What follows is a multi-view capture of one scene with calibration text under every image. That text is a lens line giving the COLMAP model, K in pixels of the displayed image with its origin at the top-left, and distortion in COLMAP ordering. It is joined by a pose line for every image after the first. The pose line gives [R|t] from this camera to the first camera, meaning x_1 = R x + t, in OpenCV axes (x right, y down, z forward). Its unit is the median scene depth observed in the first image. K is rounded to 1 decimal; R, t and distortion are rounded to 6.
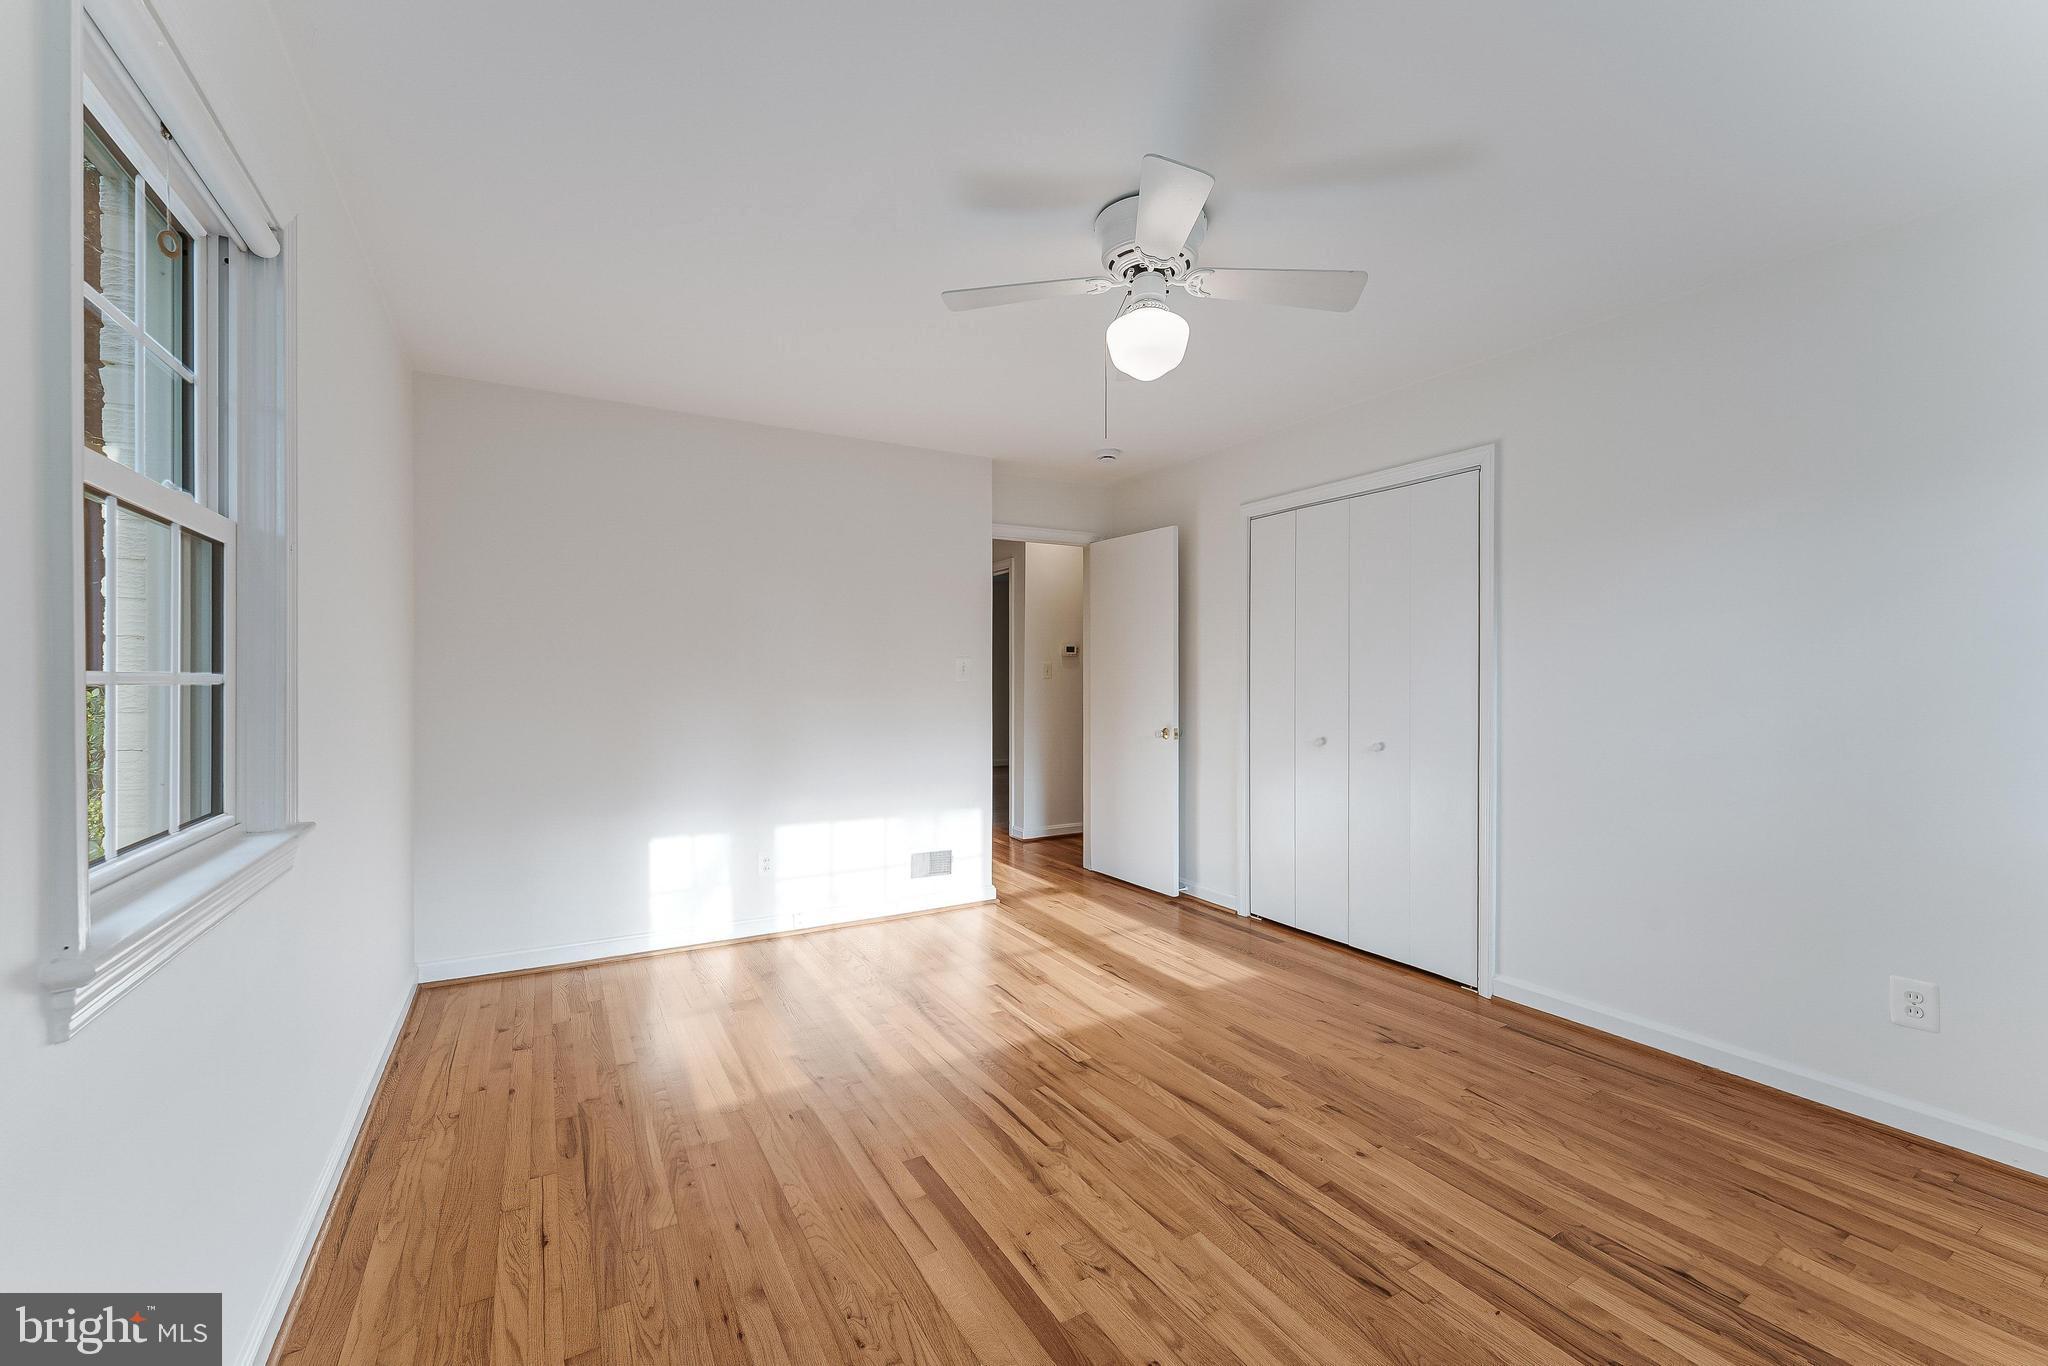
lens RADIAL K [[839.8, 0, 1024.0], [0, 839.8, 683.0], [0, 0, 1]] dist [-0.002948, -0.000283]
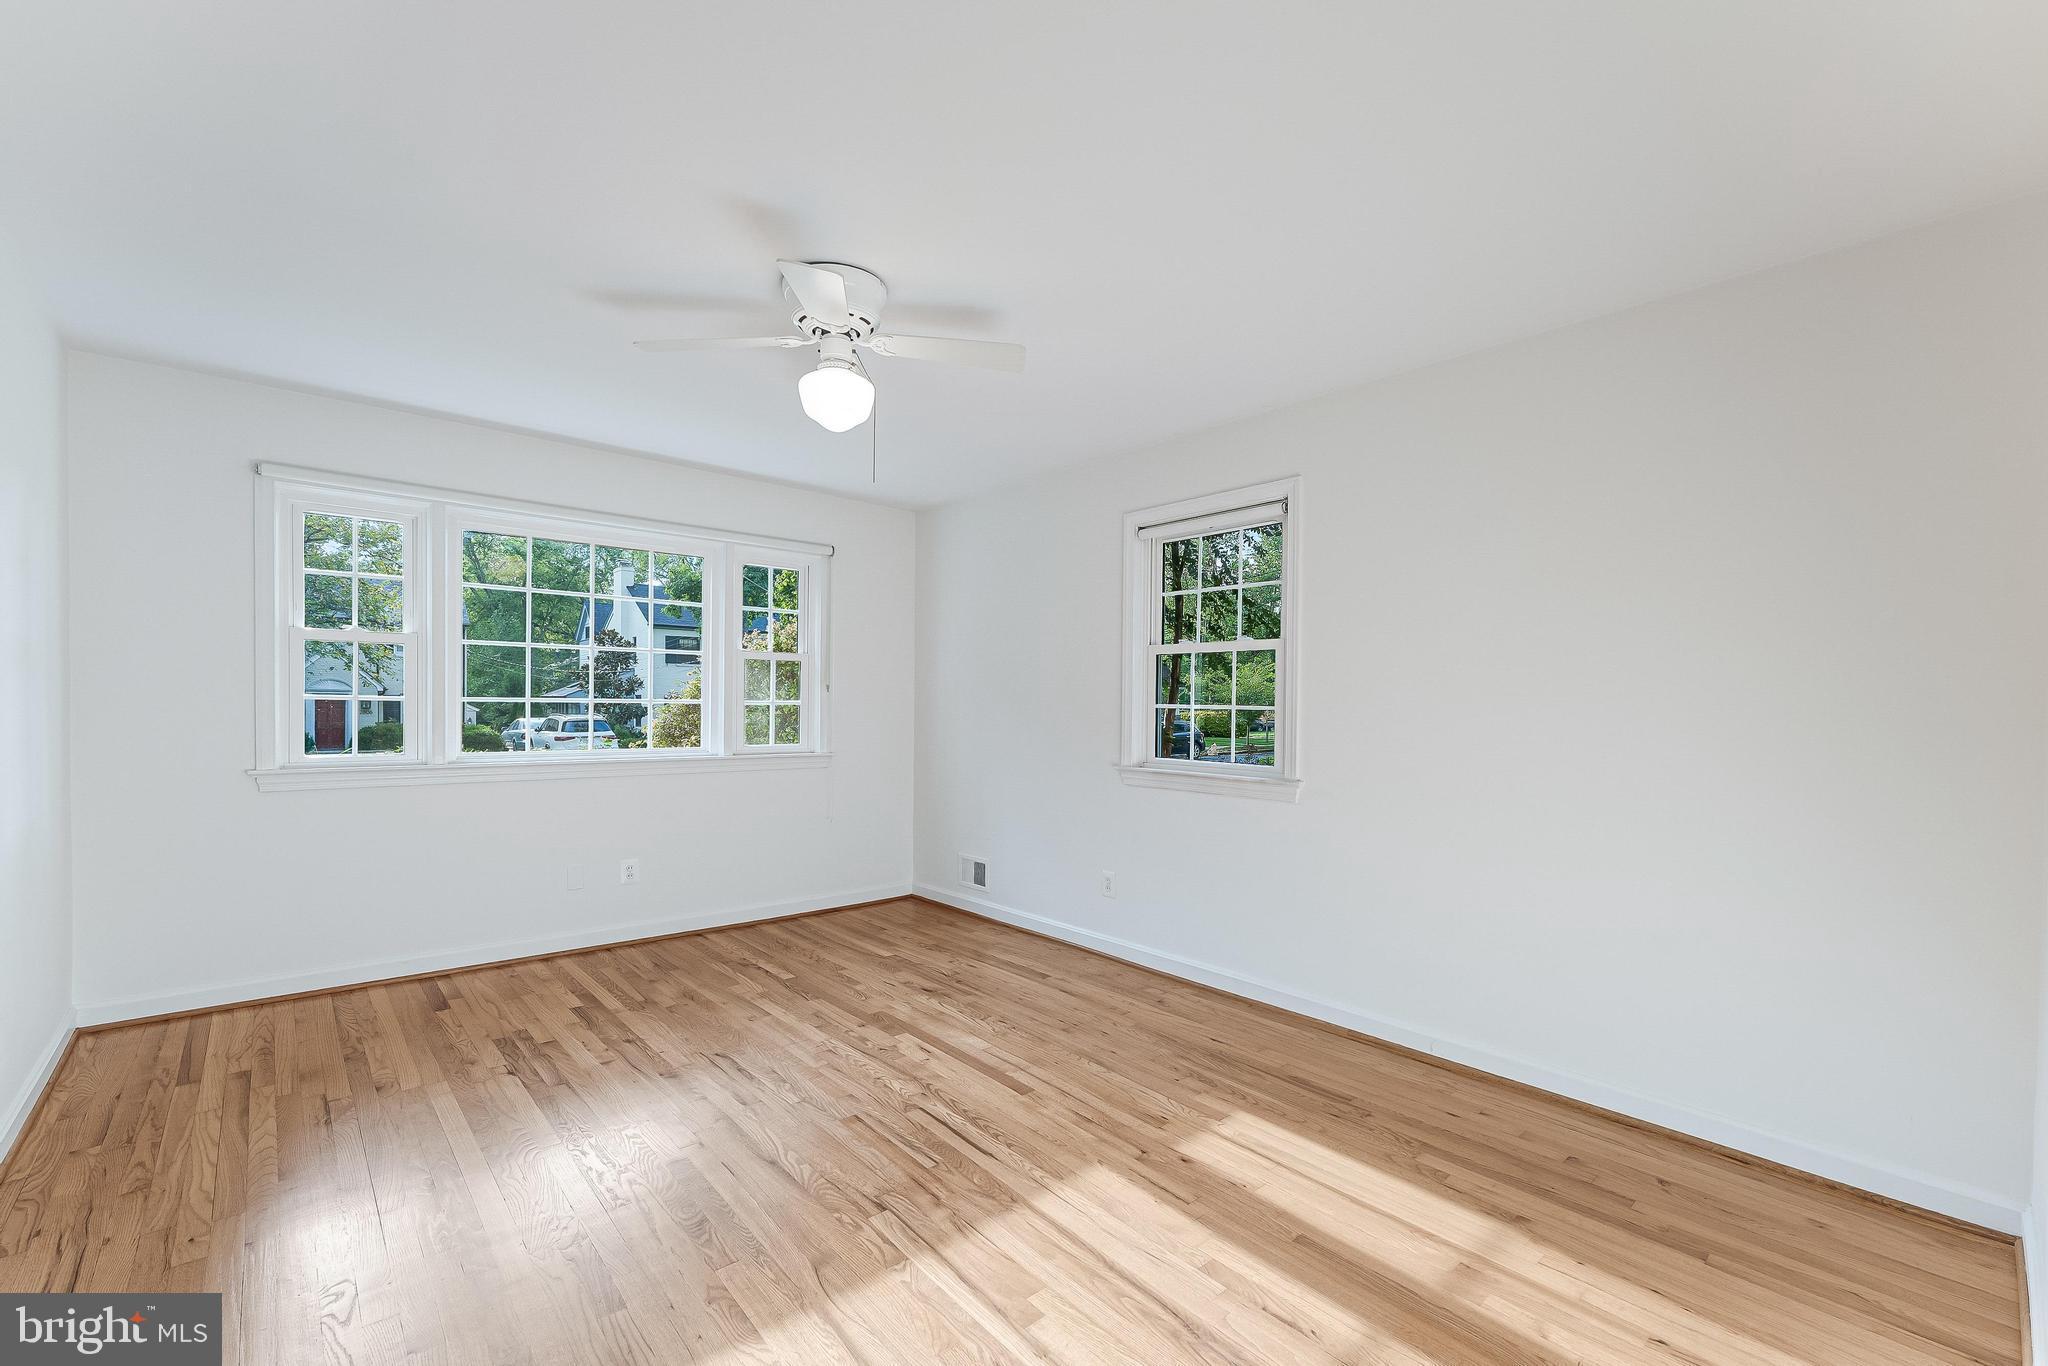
lens RADIAL K [[840.1, 0, 1024.7], [0, 840.1, 710.8], [0, 0, 1]] dist [0.000841, 0.000045]
pose [[-0.981469, -0.006994, -0.191493, 0.092580], [-0.009582, 0.999875, 0.012594, -0.011504], [0.191381, 0.014195, -0.981413, 1.793383]]
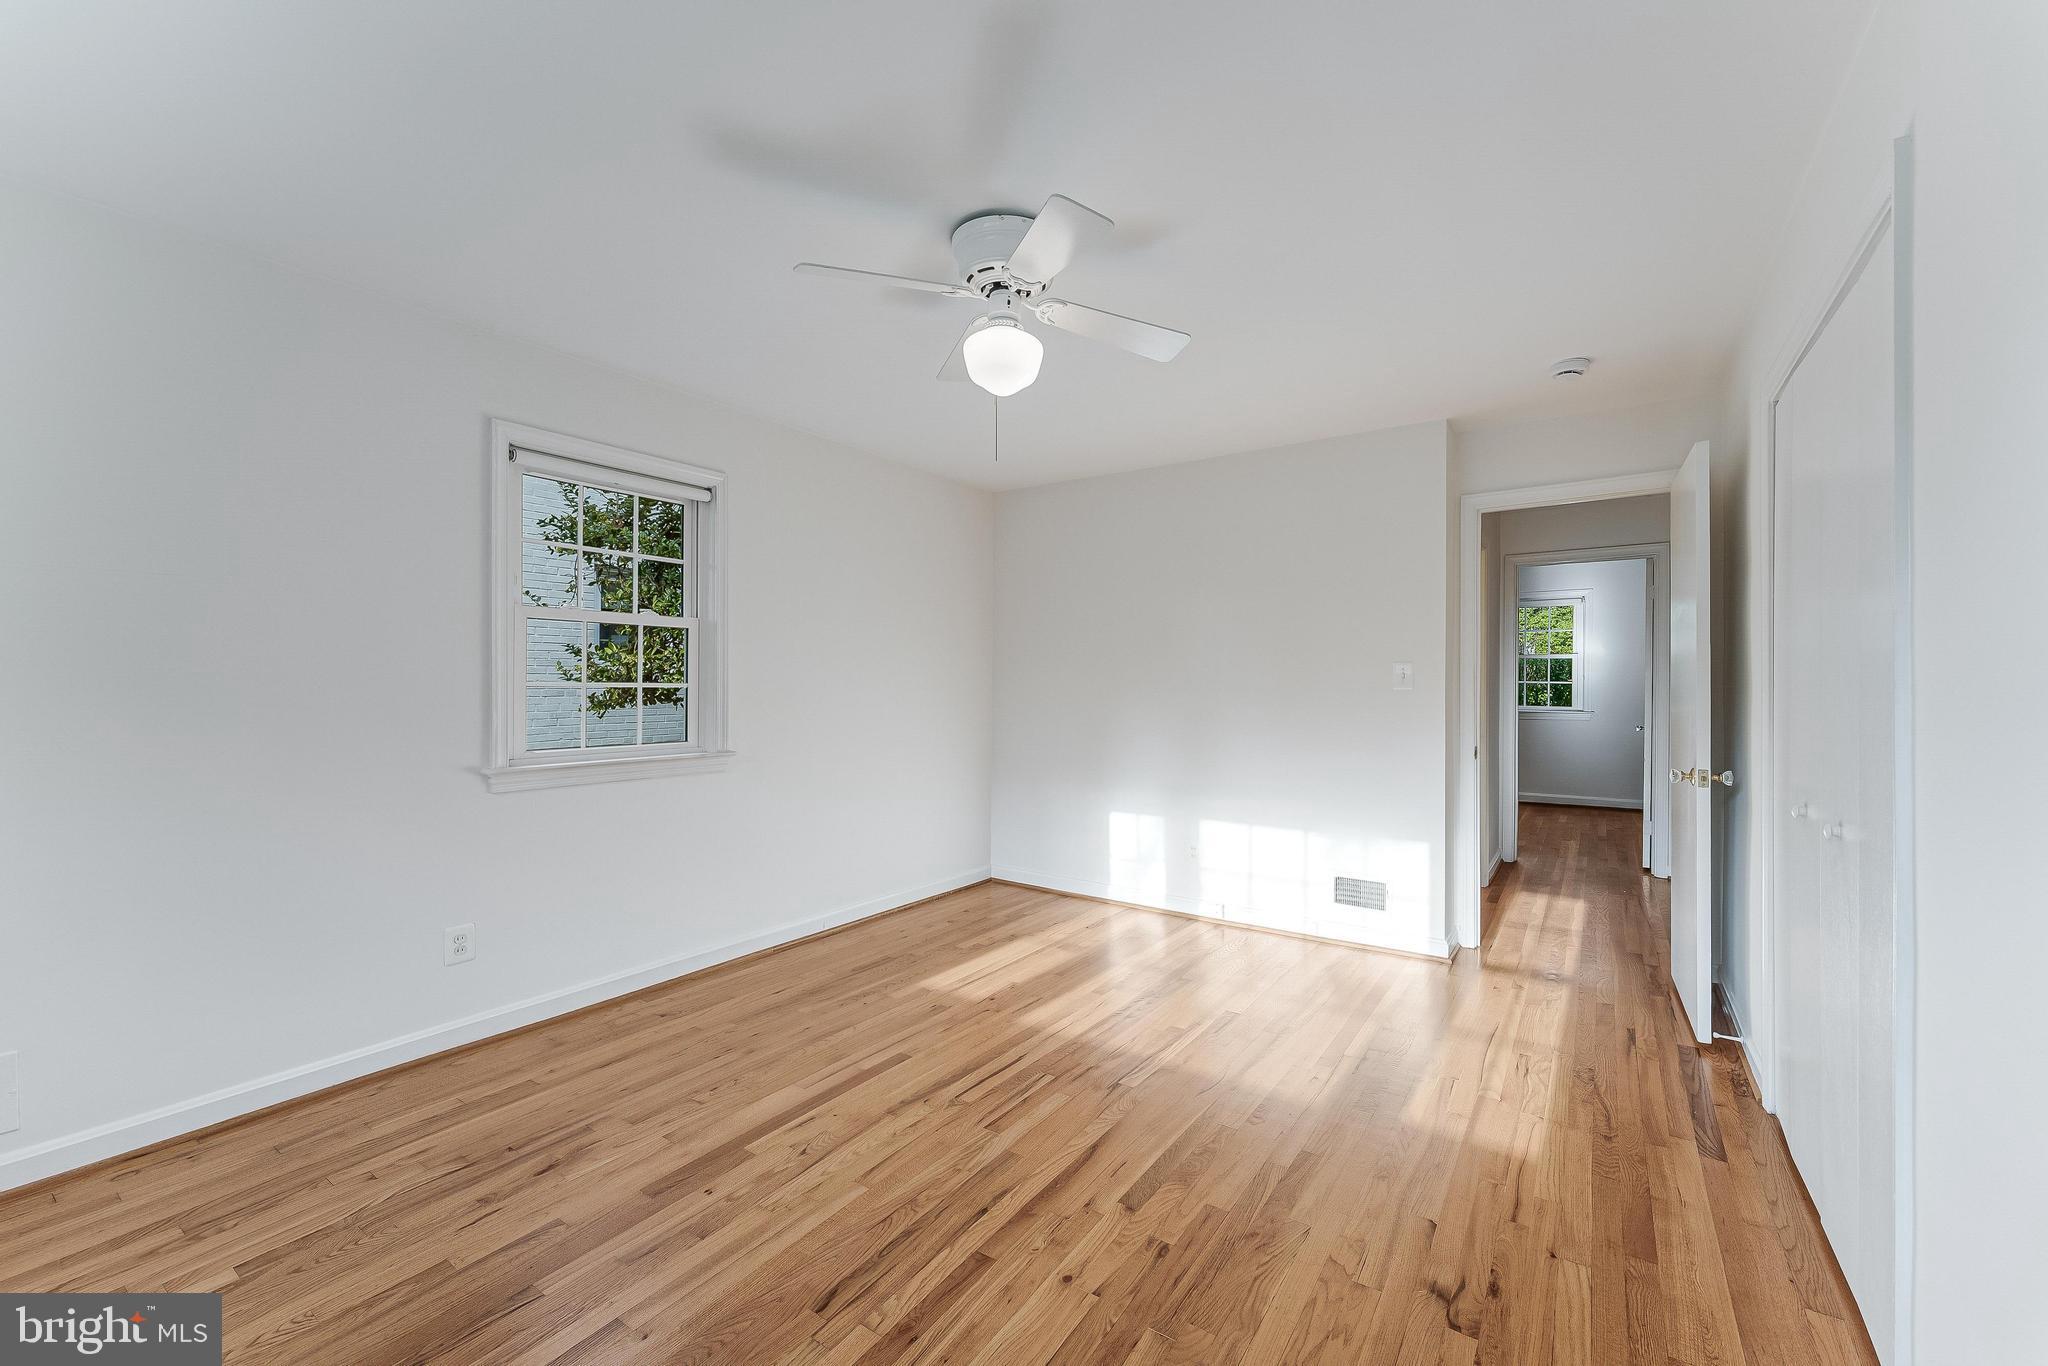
lens RADIAL K [[820.8, 0, 1029.7], [0, 820.8, 677.1], [0, 0, 1]] dist [0.001738, 0.000117]
pose [[0.421104, -0.006415, -0.906990, 0.898417], [-0.007478, 0.999916, -0.010544, -0.006201], [0.906982, 0.011222, 0.421021, 0.510413]]
